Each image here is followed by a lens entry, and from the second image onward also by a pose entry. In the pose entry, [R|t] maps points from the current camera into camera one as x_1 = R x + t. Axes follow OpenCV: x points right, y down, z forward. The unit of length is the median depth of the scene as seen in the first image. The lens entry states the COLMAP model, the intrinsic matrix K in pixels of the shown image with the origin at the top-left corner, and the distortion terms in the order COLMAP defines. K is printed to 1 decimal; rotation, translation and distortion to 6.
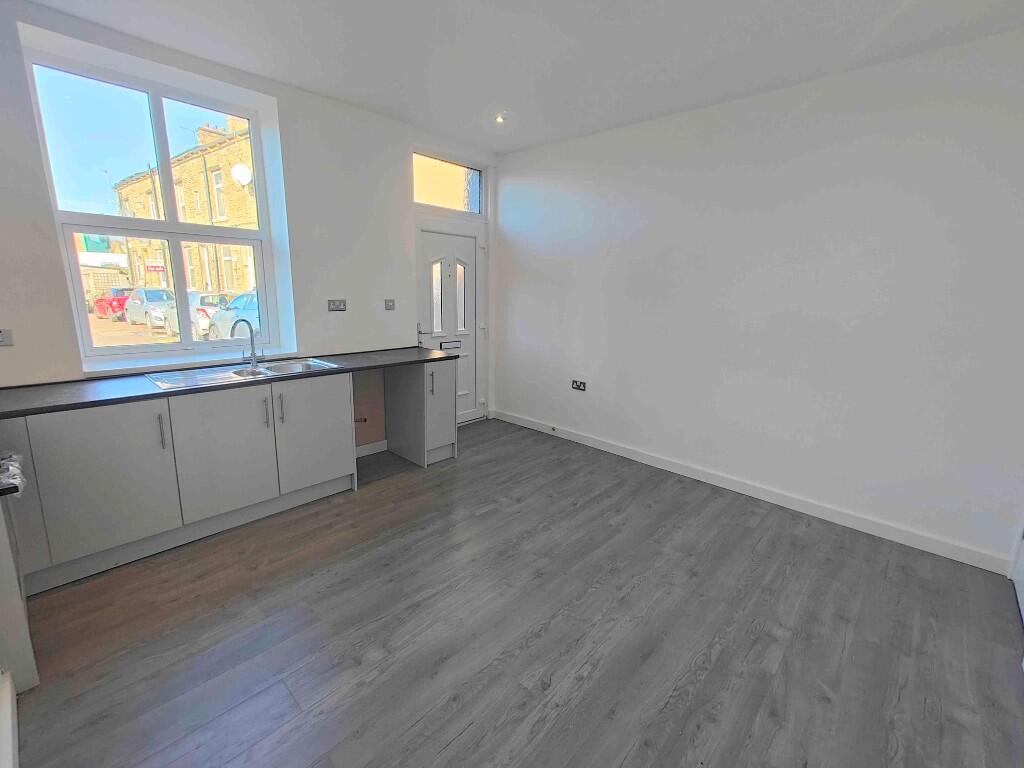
lens RADIAL K [[449.1, 0, 511.0], [0, 449.1, 379.9], [0, 0, 1]] dist [-0.000303, 0.000587]
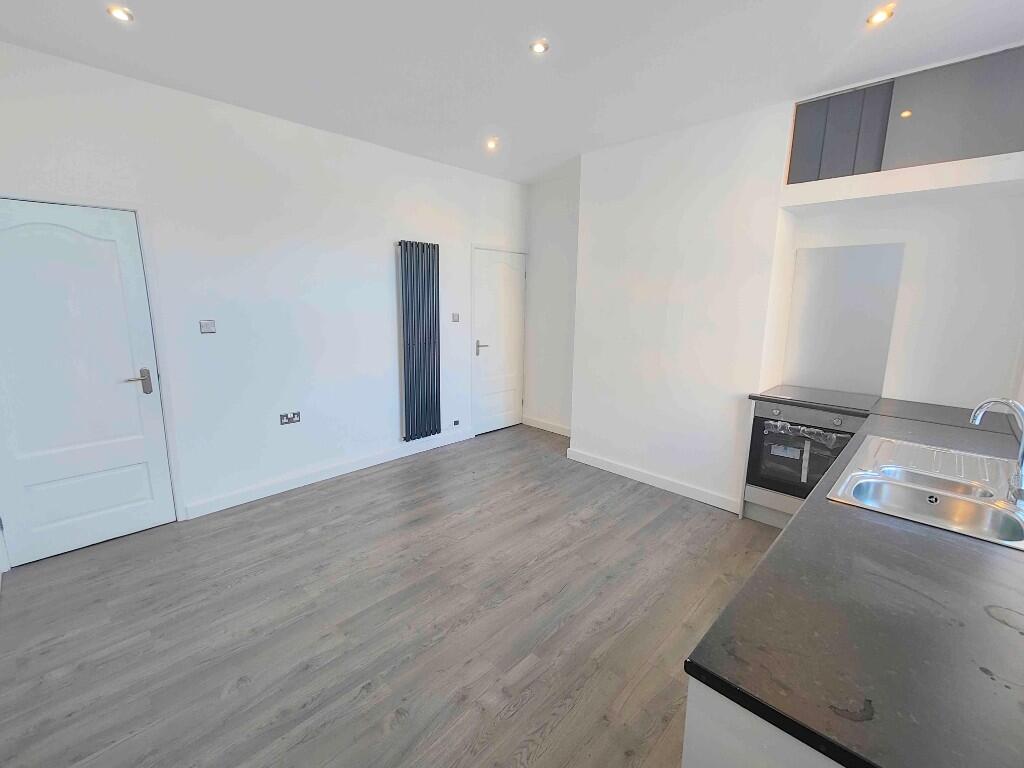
lens RADIAL K [[453.0, 0, 508.9], [0, 453.0, 374.6], [0, 0, 1]] dist [-0.000384, 0.000685]
pose [[-0.999095, -0.039124, 0.016664, -0.038217], [-0.030343, 0.930424, 0.365227, -0.359482], [-0.029794, 0.364391, -0.930769, 1.610093]]
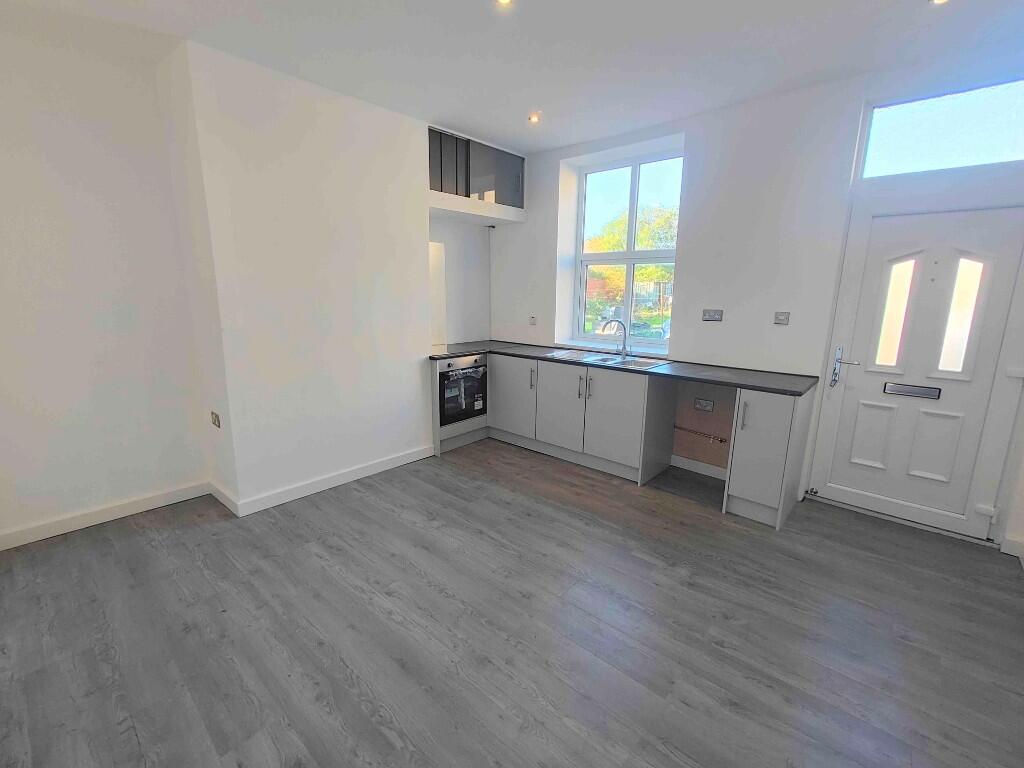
lens RADIAL K [[449.1, 0, 511.0], [0, 449.1, 379.9], [0, 0, 1]] dist [-0.000303, 0.000587]
pose [[0.027254, 0.177977, -0.983657, 0.784400], [-0.213786, 0.962293, 0.168188, -0.132948], [0.976500, 0.205708, 0.064275, 0.703710]]
